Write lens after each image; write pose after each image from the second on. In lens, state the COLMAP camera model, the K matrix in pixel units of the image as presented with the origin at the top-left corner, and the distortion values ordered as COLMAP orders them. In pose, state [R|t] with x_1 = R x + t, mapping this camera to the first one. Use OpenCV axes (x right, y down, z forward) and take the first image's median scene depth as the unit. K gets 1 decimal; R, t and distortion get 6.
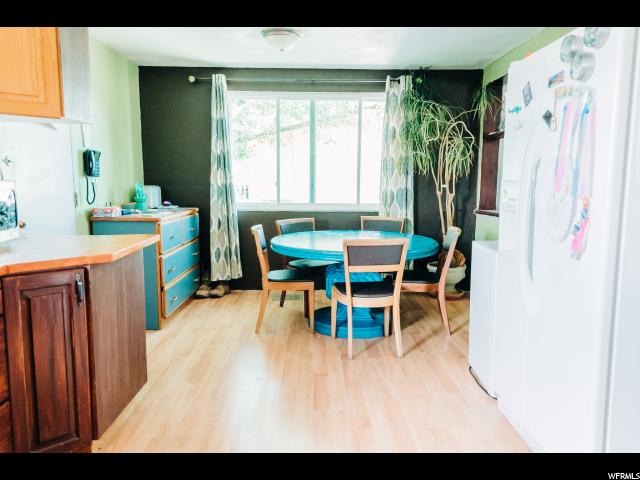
lens RADIAL K [[493.0, 0, 315.5], [0, 493.0, 241.8], [0, 0, 1]] dist [-0.000913, -0.008272]
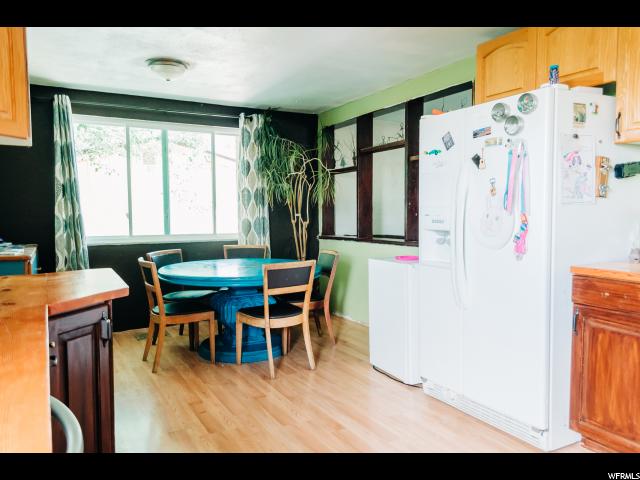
lens RADIAL K [[493.0, 0, 315.5], [0, 493.0, 241.8], [0, 0, 1]] dist [-0.000913, -0.008272]
pose [[0.875777, -0.039702, 0.481080, -0.236828], [0.072055, 0.996198, -0.048958, 0.004360], [-0.477307, 0.077541, 0.875309, 0.013253]]
